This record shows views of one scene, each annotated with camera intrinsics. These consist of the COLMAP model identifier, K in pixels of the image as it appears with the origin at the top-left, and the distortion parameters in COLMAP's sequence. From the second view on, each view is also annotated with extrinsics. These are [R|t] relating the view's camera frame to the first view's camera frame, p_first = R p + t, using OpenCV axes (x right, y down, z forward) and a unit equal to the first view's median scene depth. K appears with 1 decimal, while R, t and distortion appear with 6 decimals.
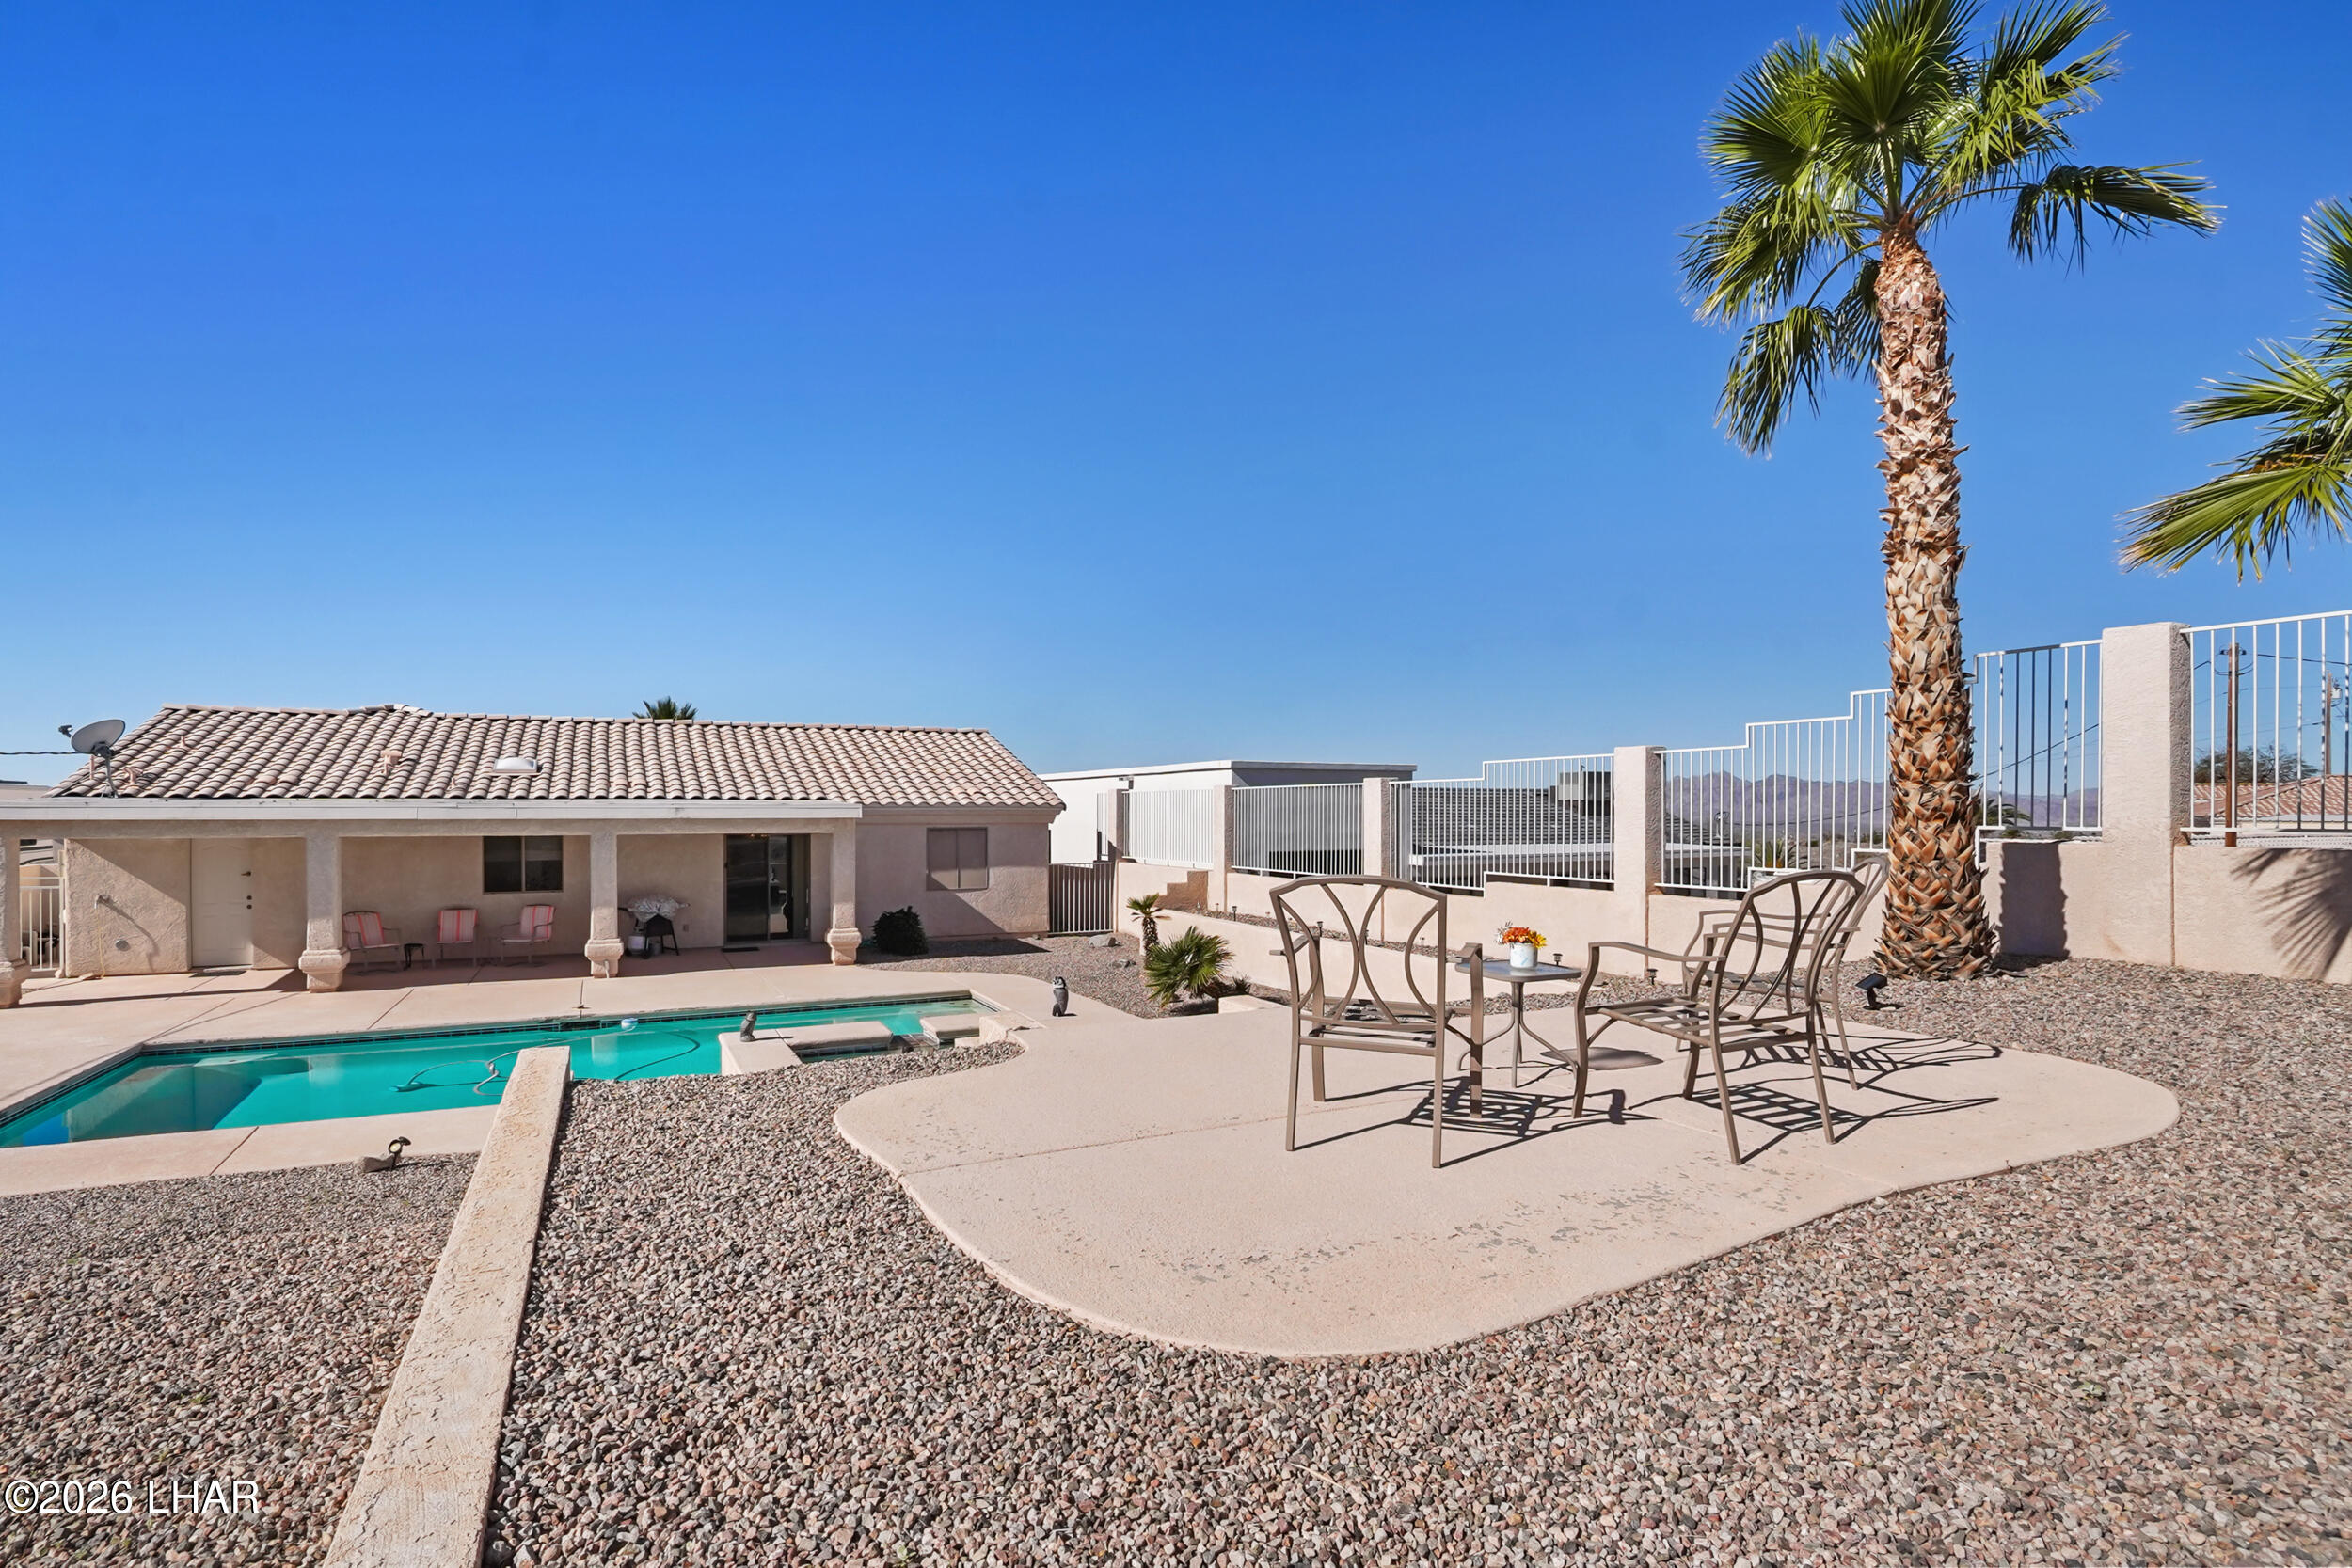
lens RADIAL K [[1174.5, 0, 1175.4], [0, 1174.5, 799.4], [0, 0, 1]] dist [-0.020748, -0.002744]
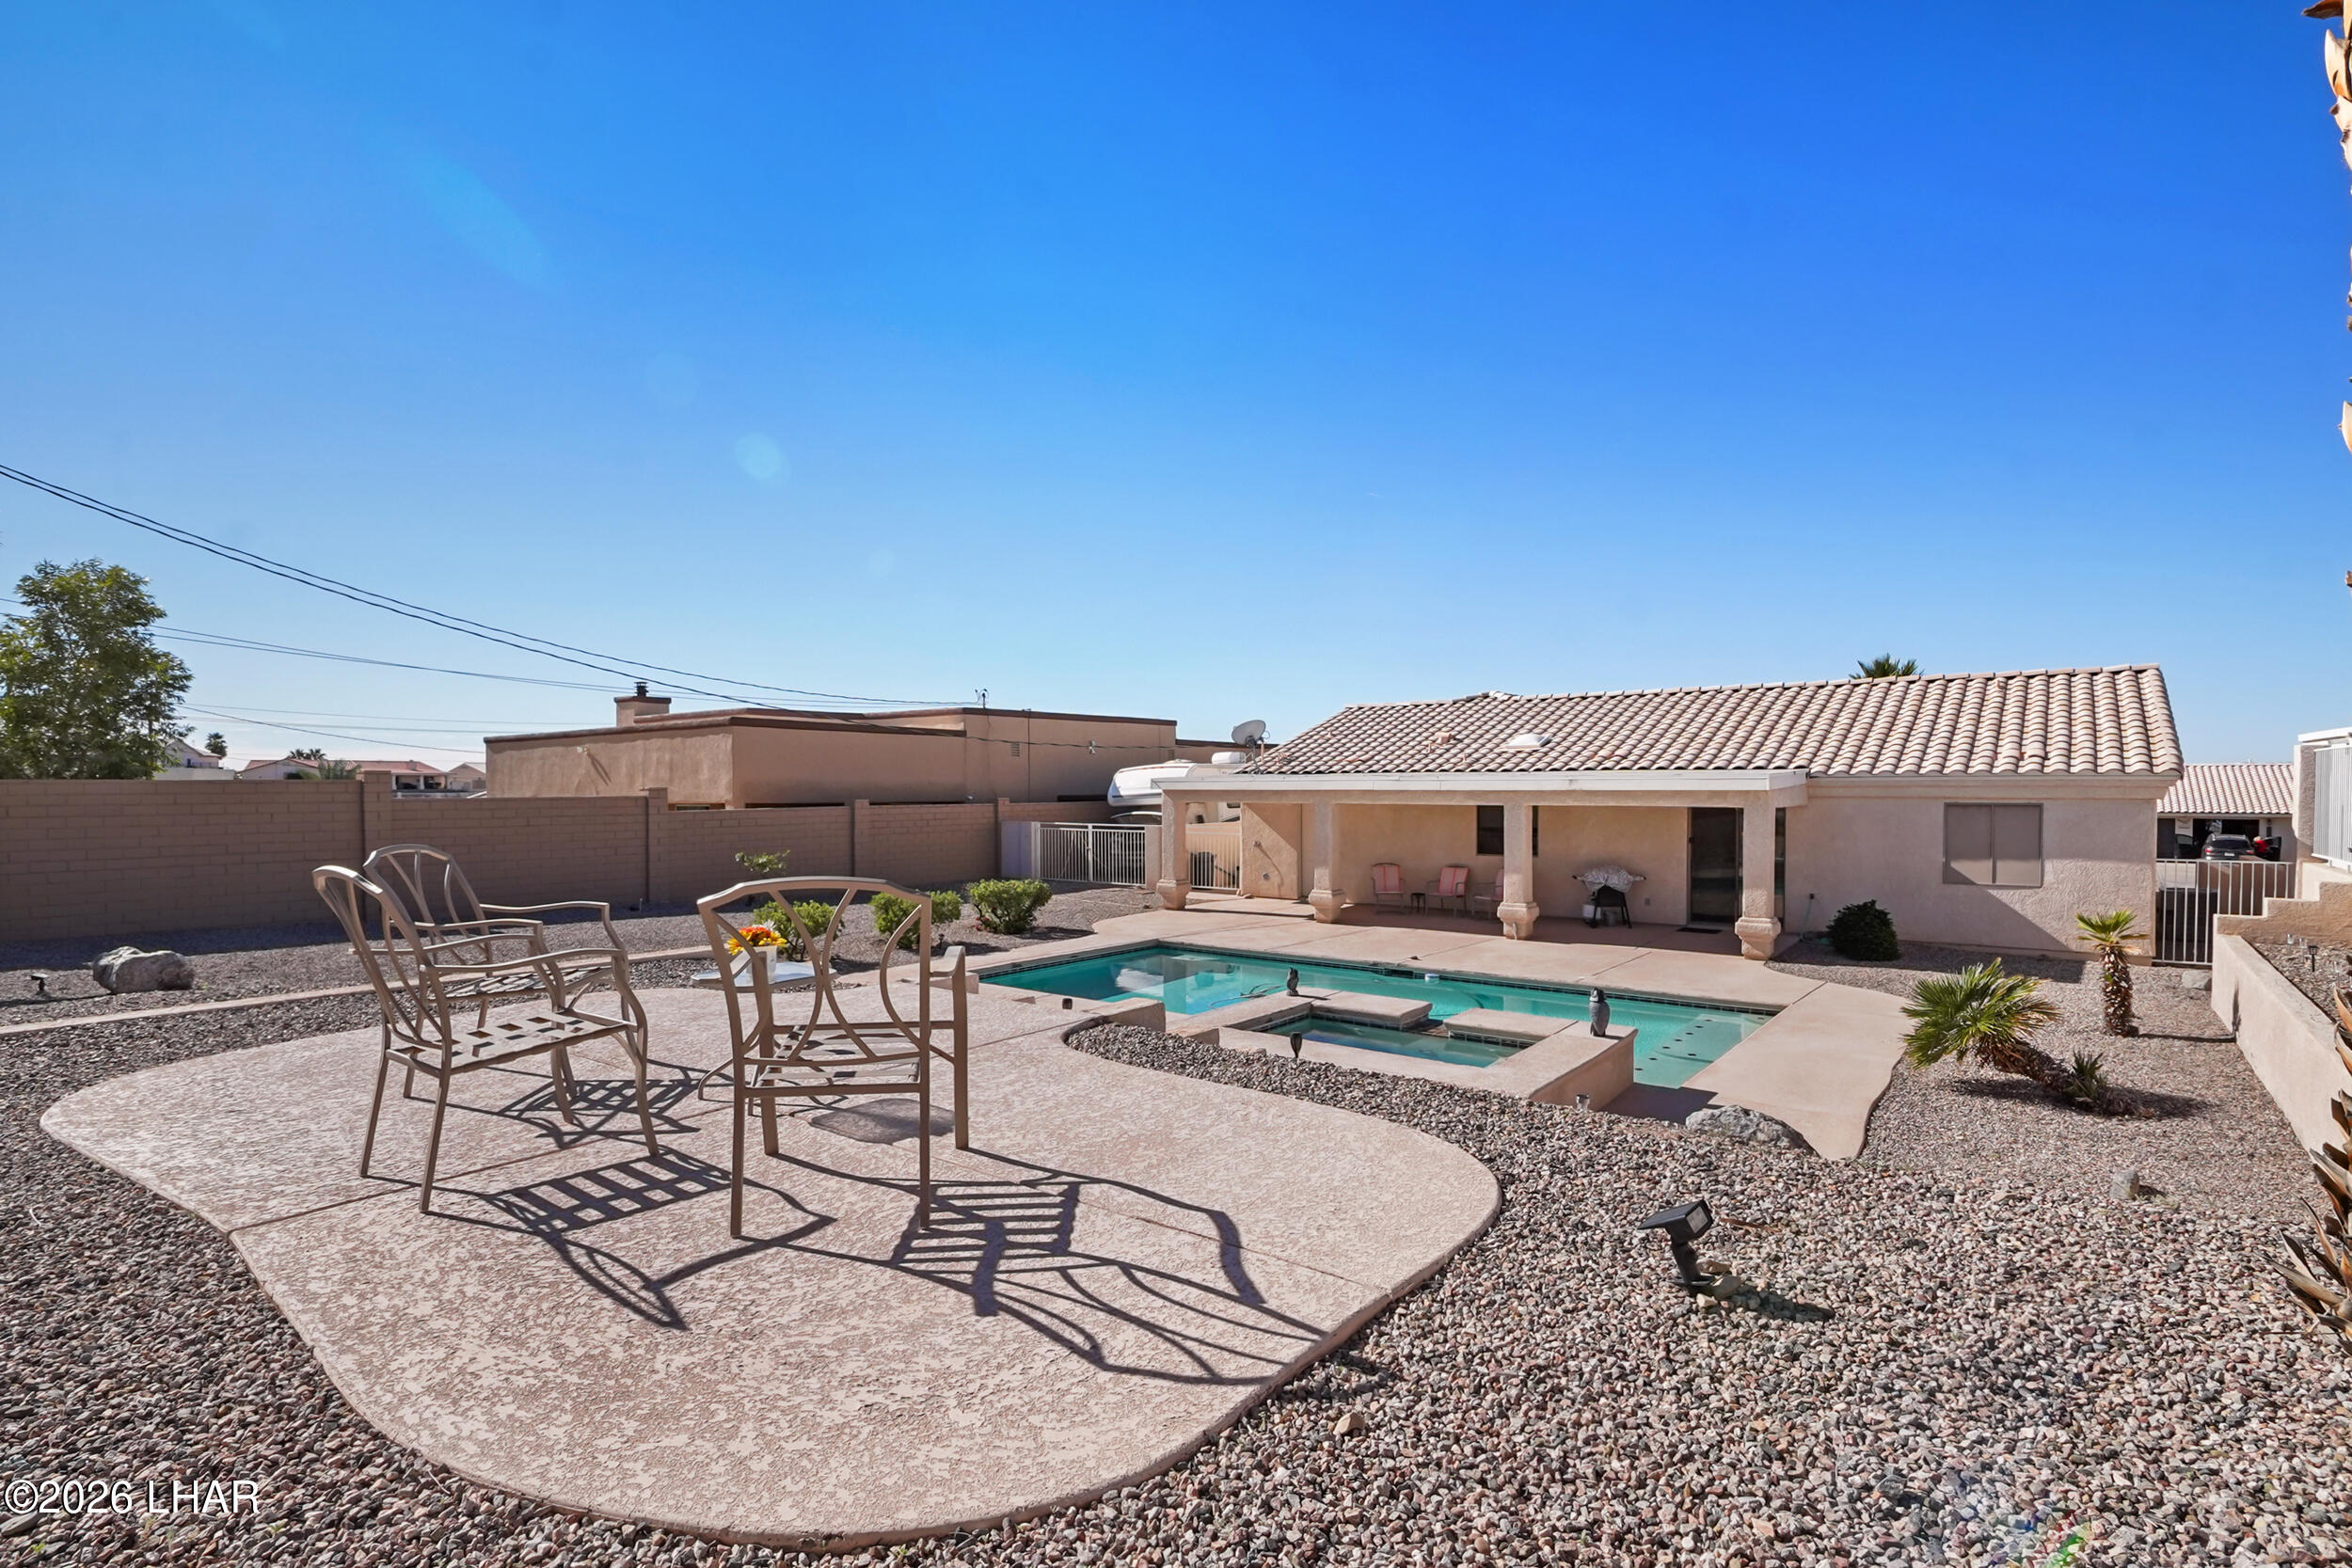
lens RADIAL K [[1174.5, 0, 1169.6], [0, 1174.5, 786.6], [0, 0, 1]] dist [-0.020748, -0.002744]
pose [[0.416458, 0.002448, -0.909152, 0.362949], [0.012478, 0.999887, 0.008408, 0.000221], [0.909069, -0.014846, 0.416380, 0.274179]]
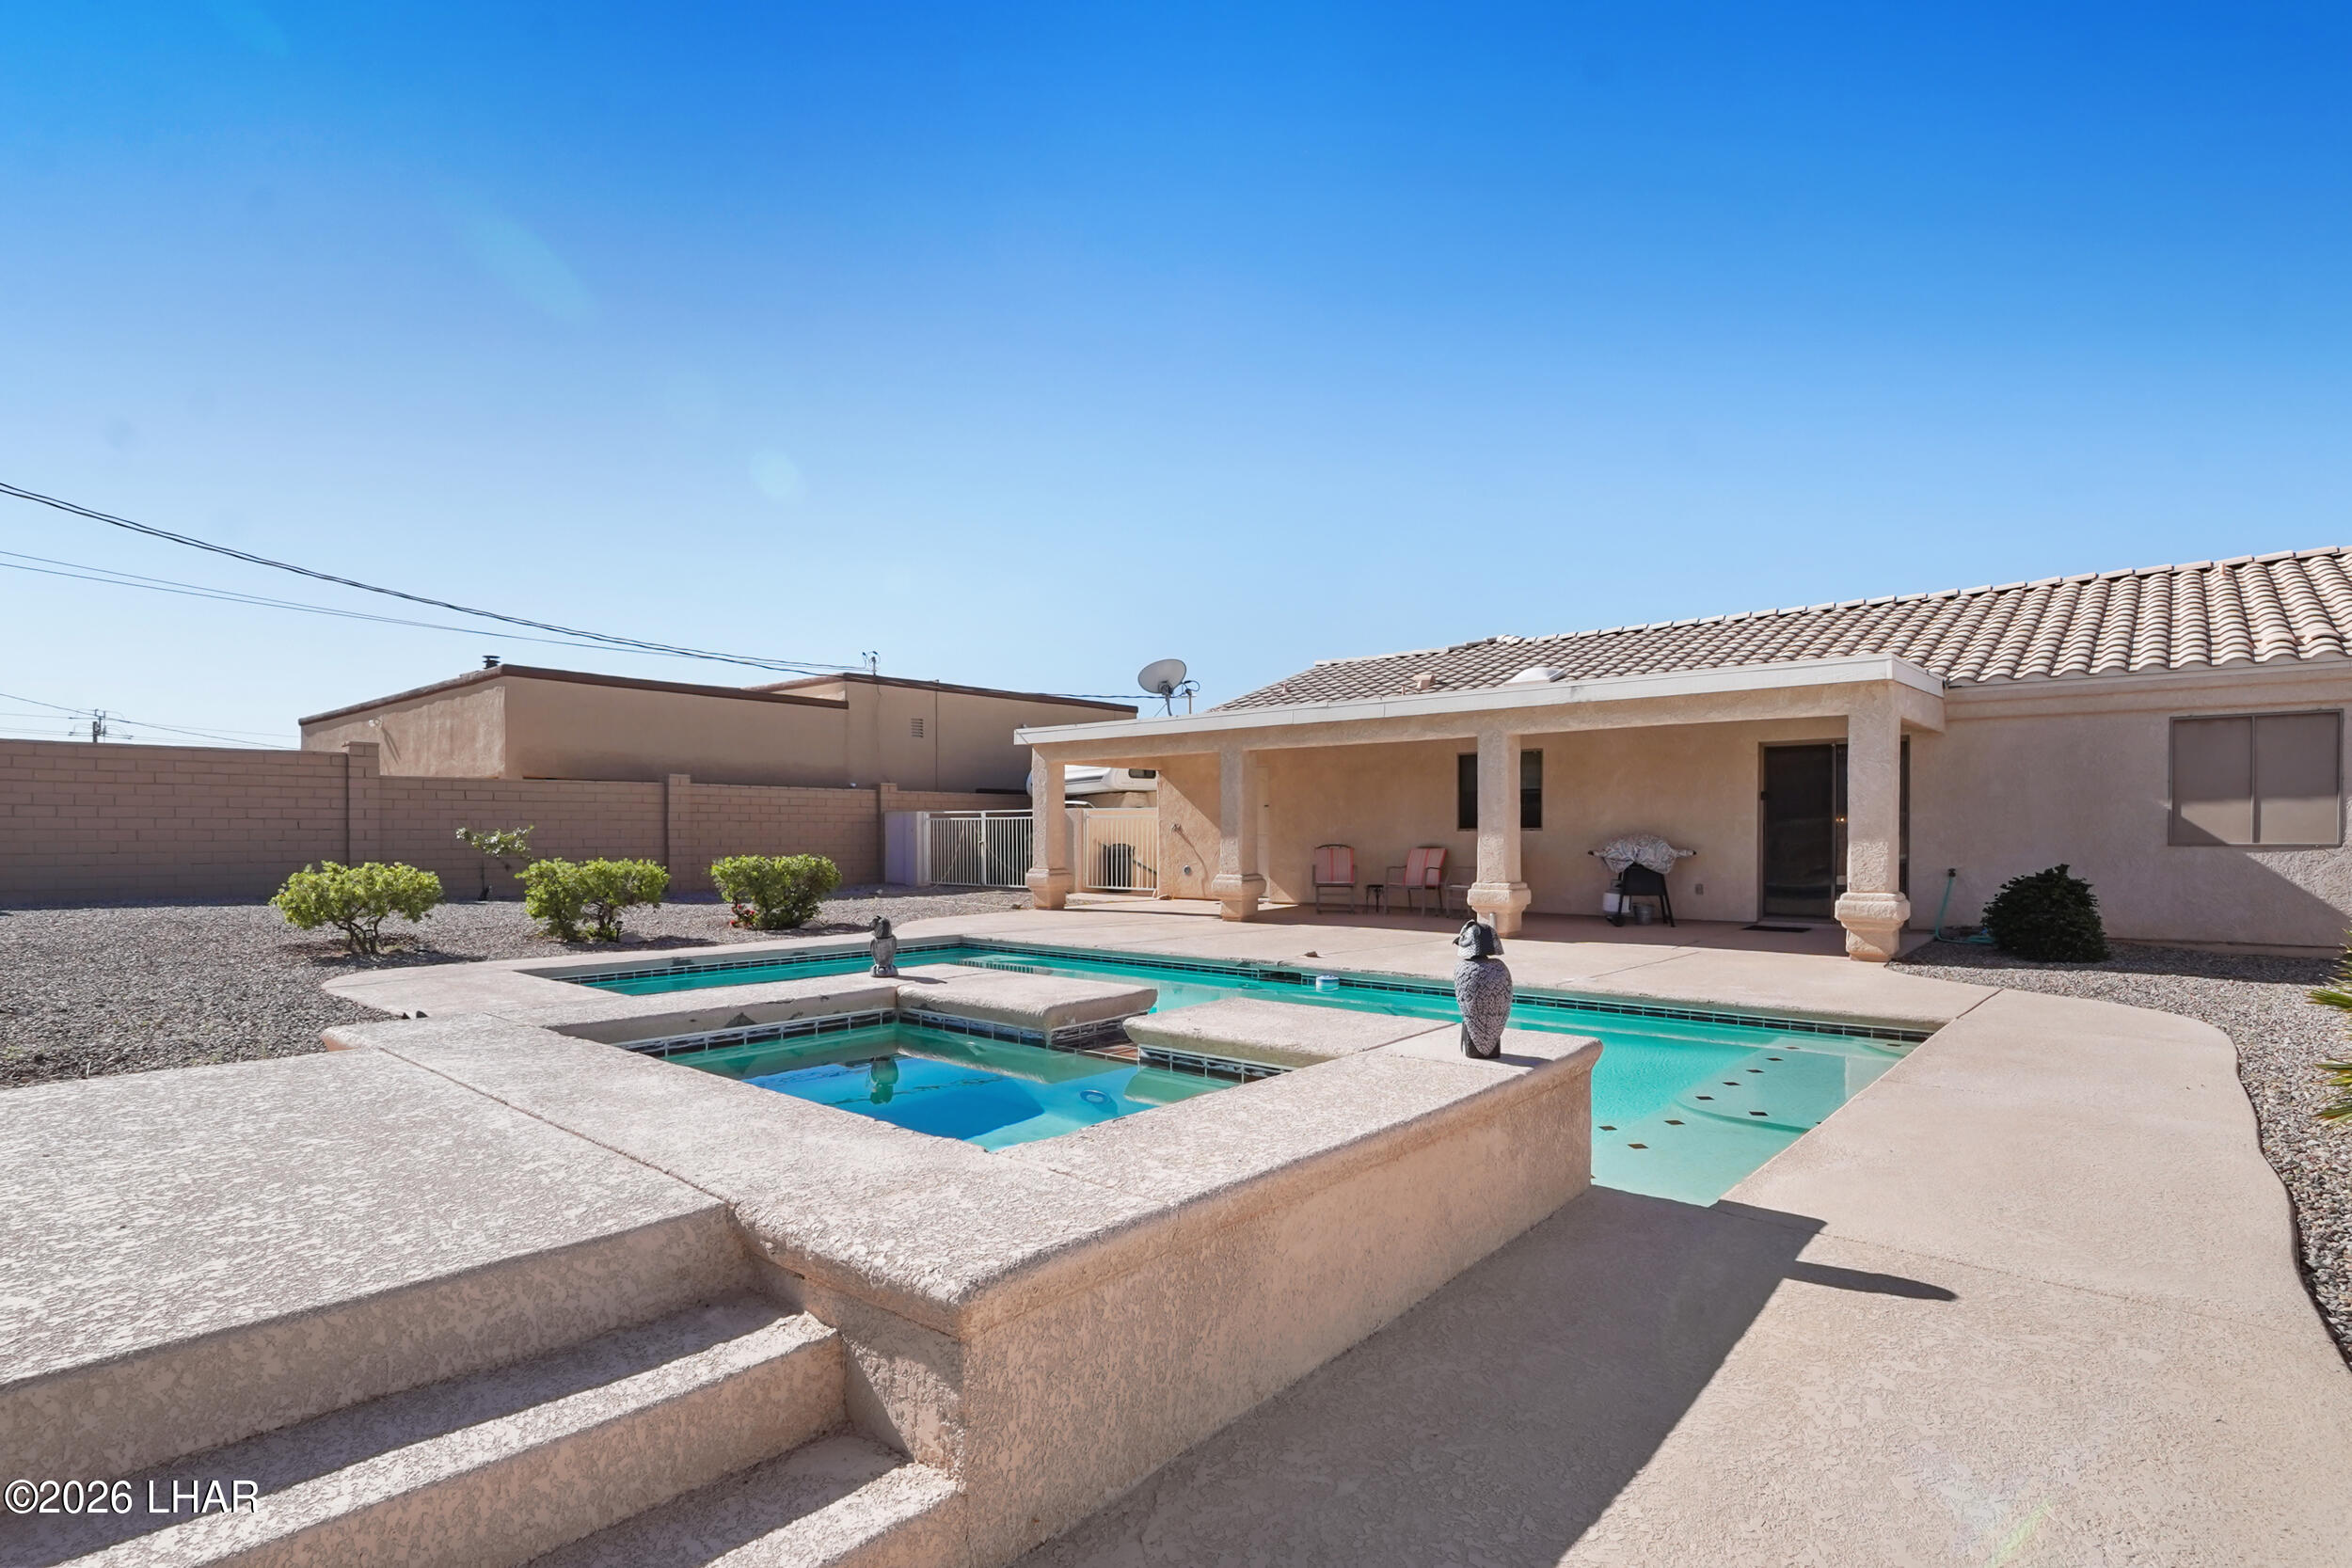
lens RADIAL K [[1174.5, 0, 1208.3], [0, 1174.5, 833.5], [0, 0, 1]] dist [-0.020748, -0.002744]
pose [[0.390444, -0.003888, -0.920619, 0.099522], [0.008841, 0.999961, -0.000473, 0.090540], [0.920584, -0.007955, 0.390463, 0.577646]]
